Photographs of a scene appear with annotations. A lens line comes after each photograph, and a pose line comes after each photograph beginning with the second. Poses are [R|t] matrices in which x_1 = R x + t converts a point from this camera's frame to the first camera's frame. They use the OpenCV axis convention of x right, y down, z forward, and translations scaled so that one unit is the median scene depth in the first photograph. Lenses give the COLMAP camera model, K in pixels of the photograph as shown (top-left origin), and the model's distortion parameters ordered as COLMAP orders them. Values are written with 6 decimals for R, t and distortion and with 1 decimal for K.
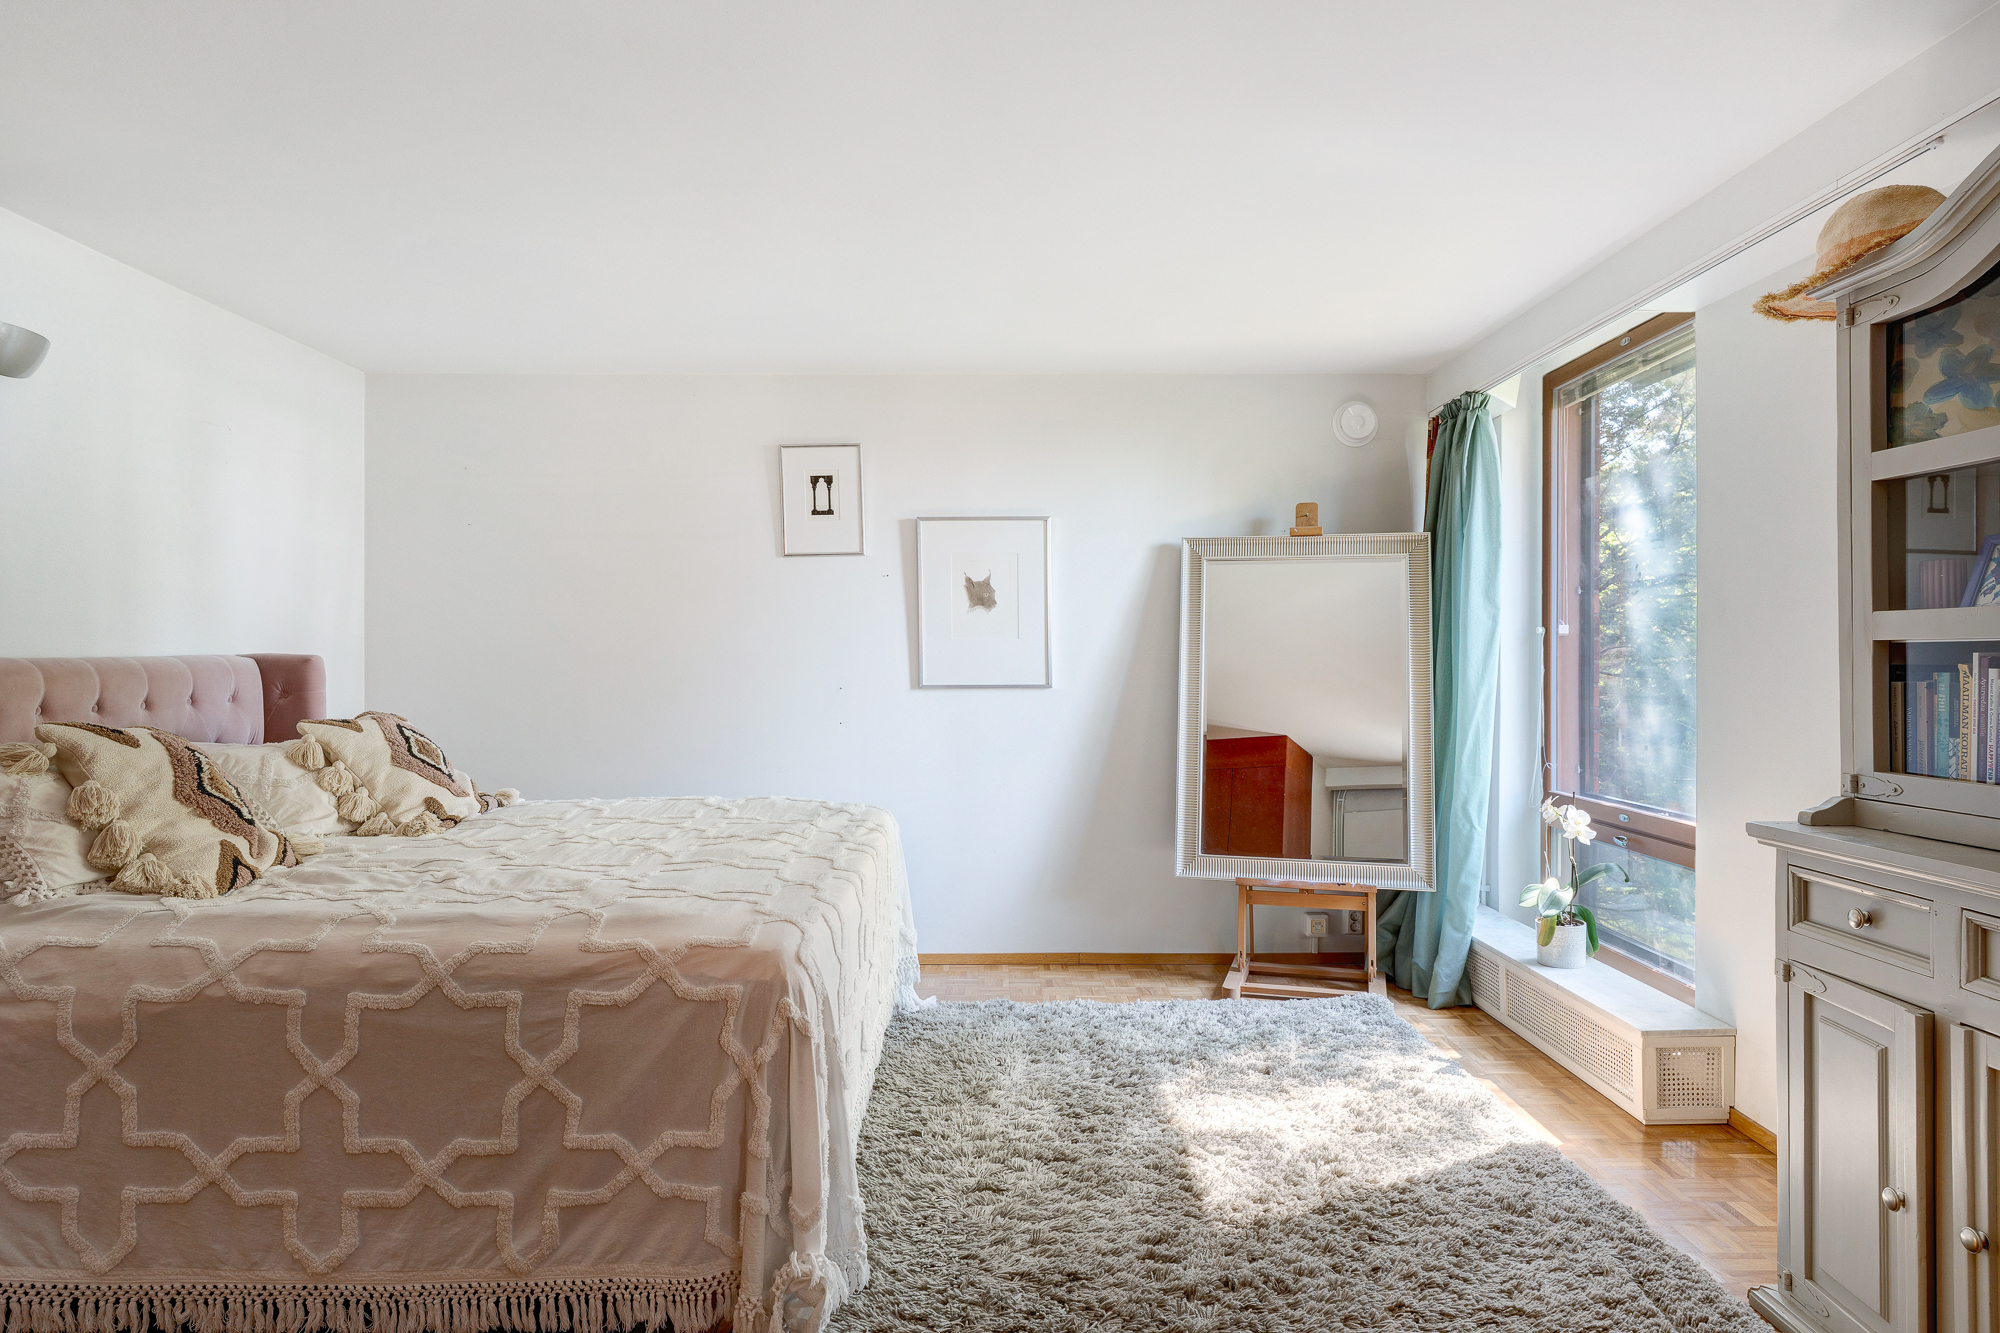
lens RADIAL K [[1195.5, 0, 996.8], [0, 1195.5, 665.8], [0, 0, 1]] dist [0.005230, -0.002040]
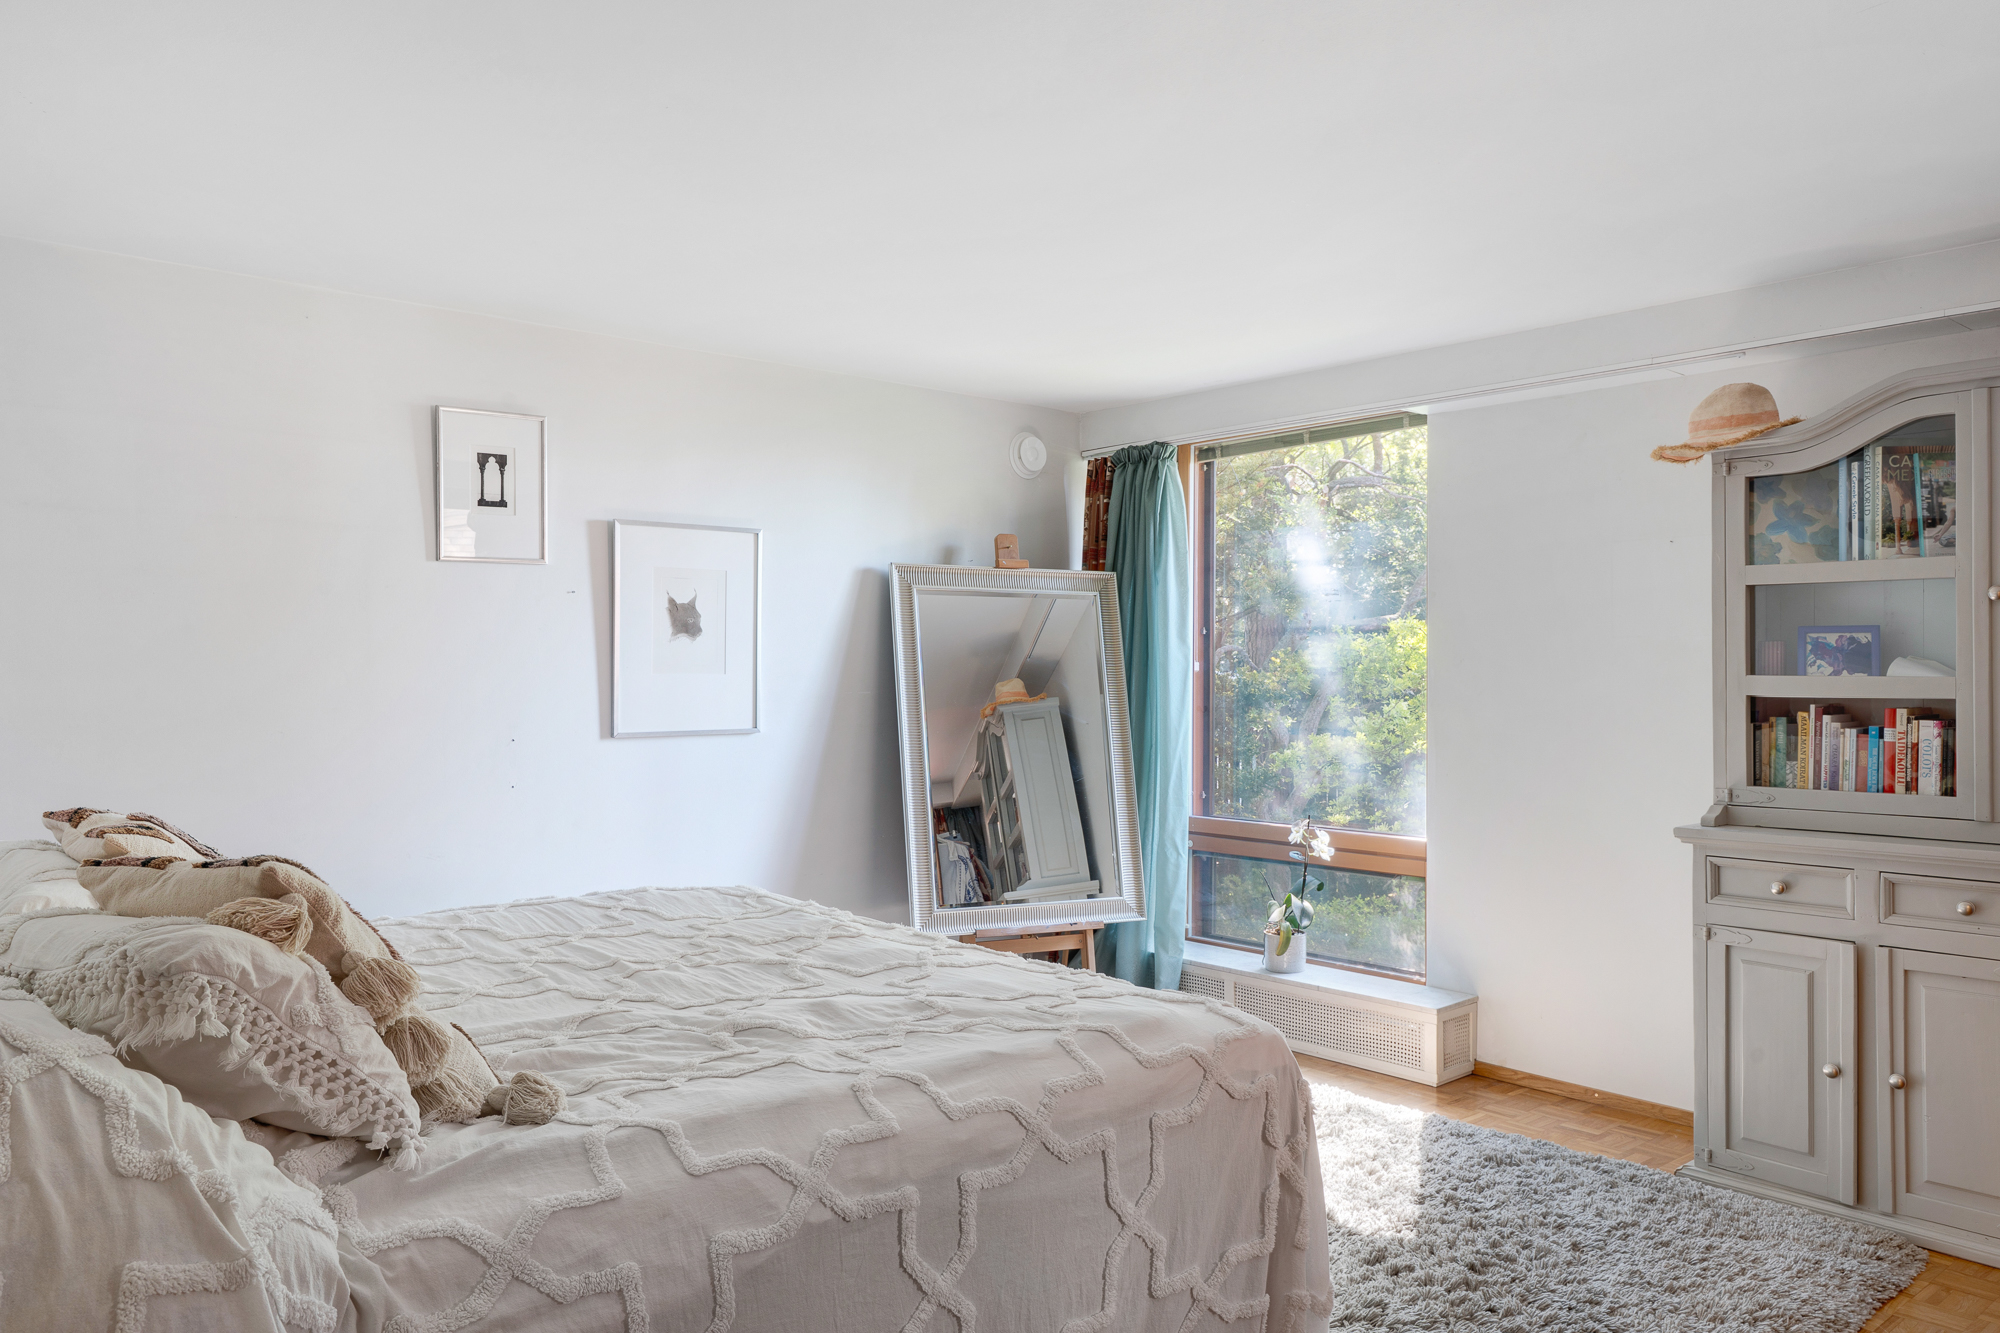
lens RADIAL K [[1433.1, 0, 1001.3], [0, 1433.1, 665.4], [0, 0, 1]] dist [0.003494, 0.011035]
pose [[0.757540, 0.004612, 0.652772, -1.026211], [0.001889, 0.999955, -0.009258, -0.040753], [-0.652786, 0.008247, 0.757497, 0.260909]]
